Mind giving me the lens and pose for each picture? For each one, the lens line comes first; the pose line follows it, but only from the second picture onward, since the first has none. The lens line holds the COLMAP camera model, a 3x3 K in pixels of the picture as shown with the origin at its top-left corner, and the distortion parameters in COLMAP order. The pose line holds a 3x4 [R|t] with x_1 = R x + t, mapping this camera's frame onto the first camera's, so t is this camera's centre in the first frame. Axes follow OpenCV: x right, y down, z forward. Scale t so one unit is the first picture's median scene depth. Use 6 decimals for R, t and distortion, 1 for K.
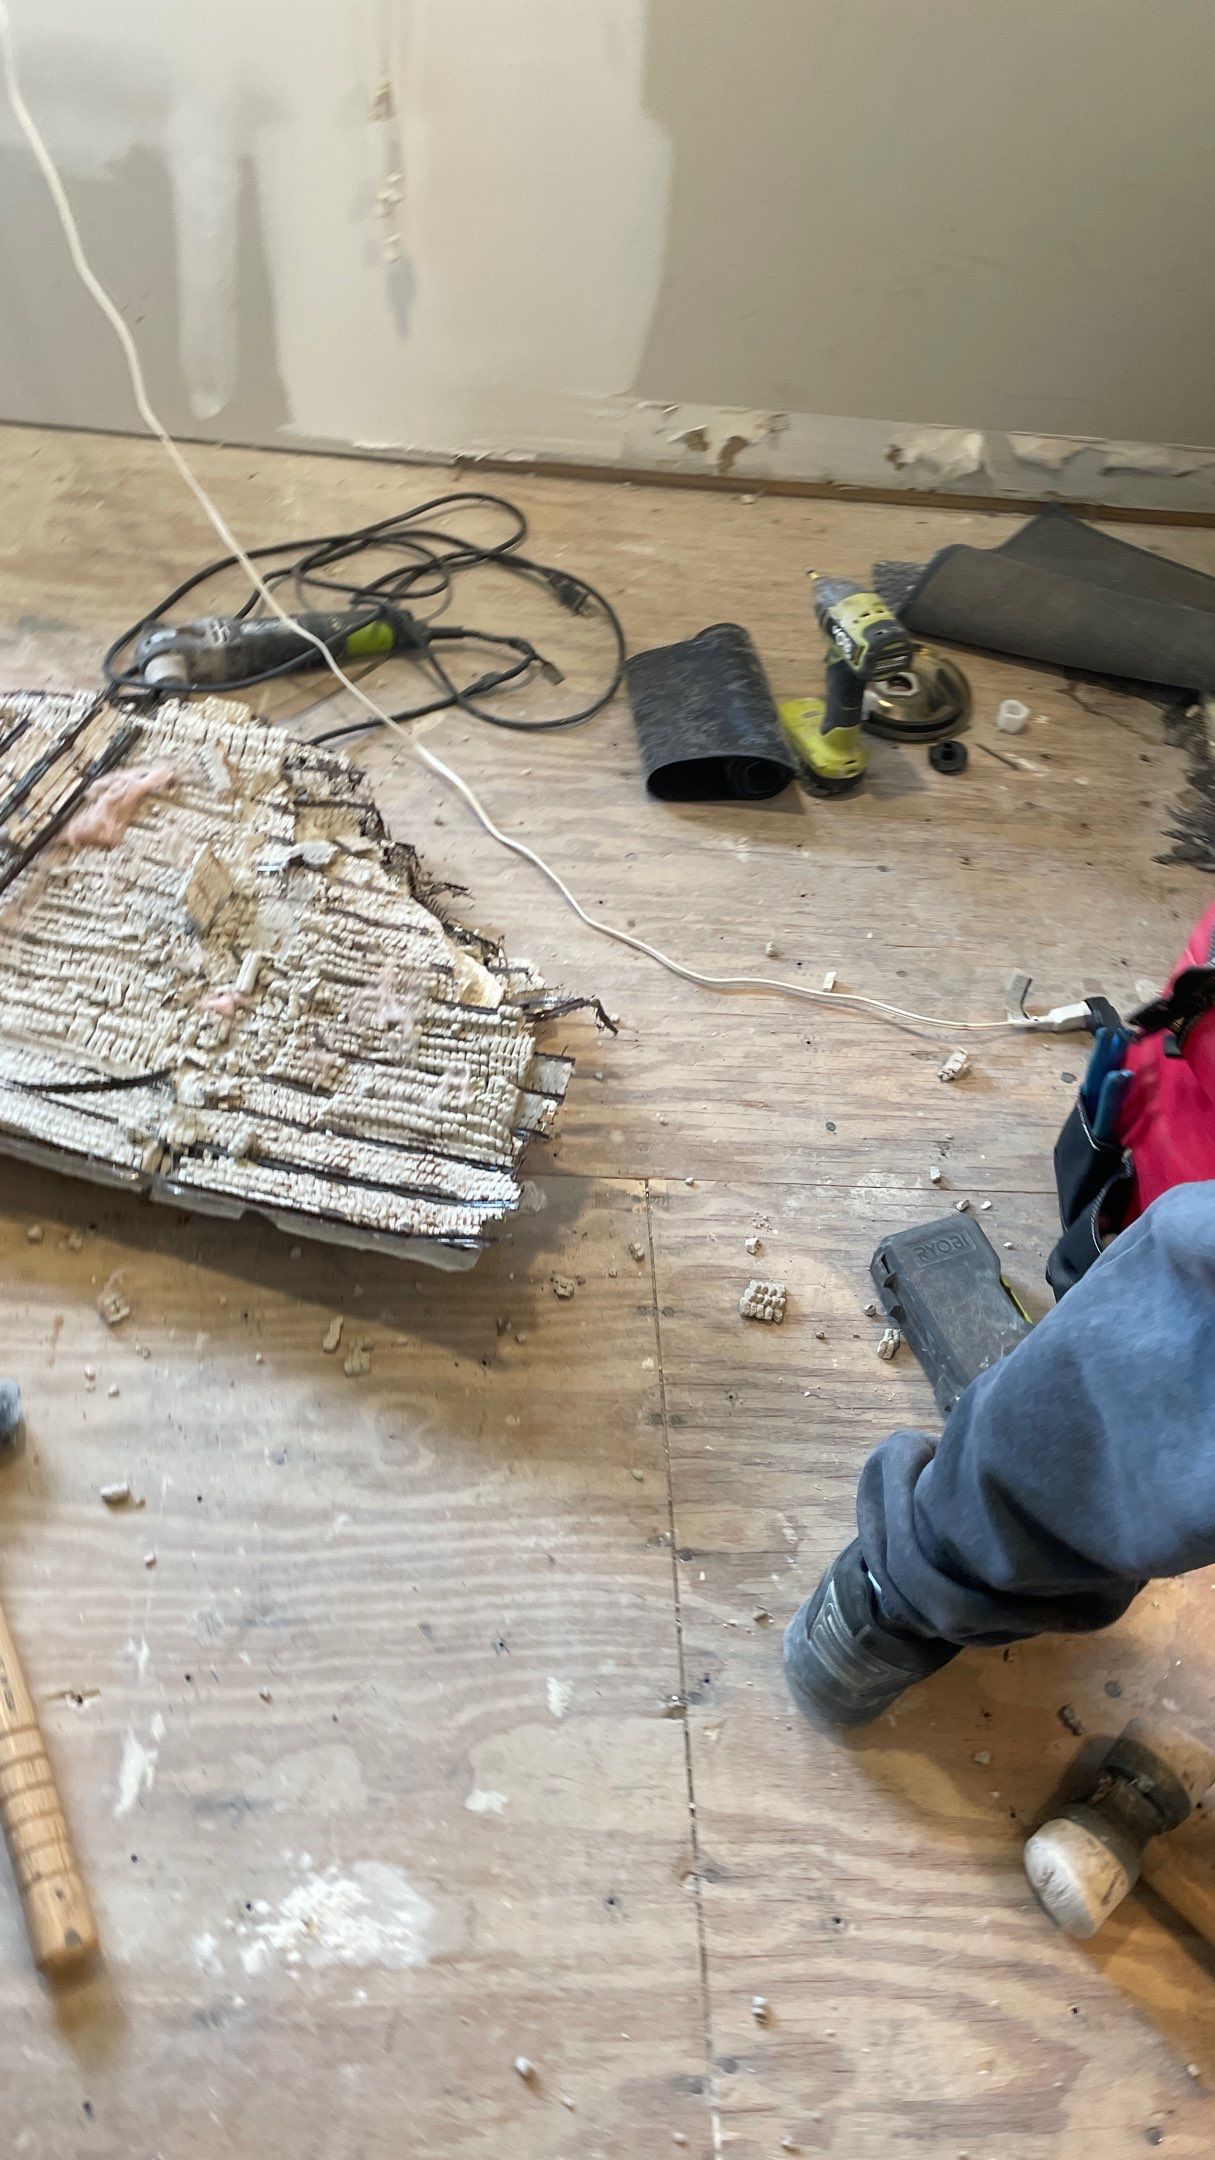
lens RADIAL K [[1622.4, 0, 608.8], [0, 1622.4, 1070.8], [0, 0, 1]] dist [0.105134, -0.147265]
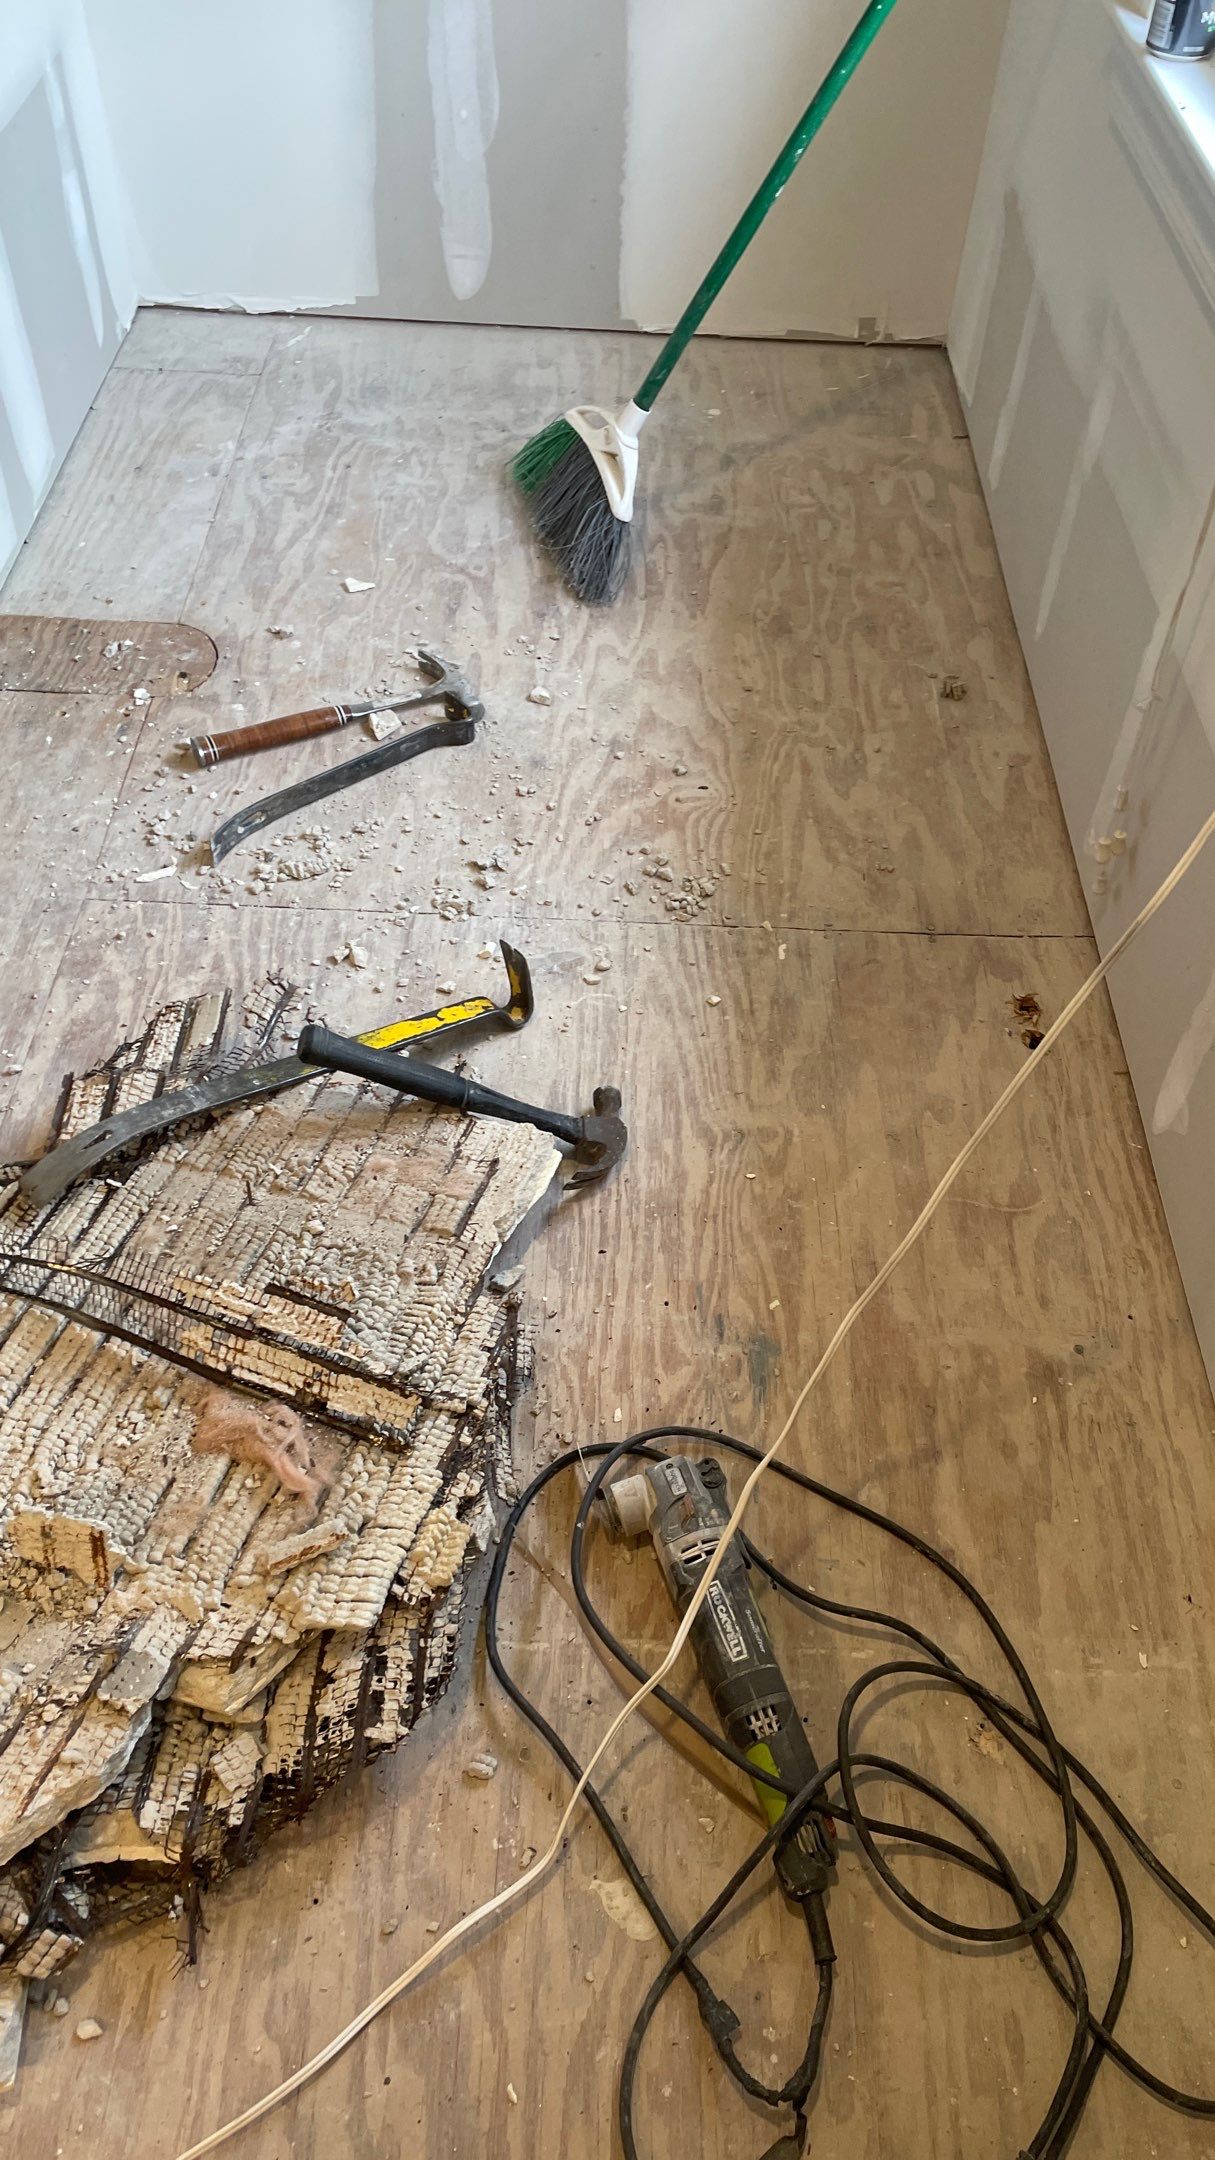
lens RADIAL K [[1622.4, 0, 608.8], [0, 1622.4, 1070.8], [0, 0, 1]] dist [0.105134, -0.147265]
pose [[-0.059087, 0.659942, -0.748989, 0.170493], [-0.793528, 0.424170, 0.436341, -0.721268], [0.605659, 0.620126, 0.498620, 0.589836]]
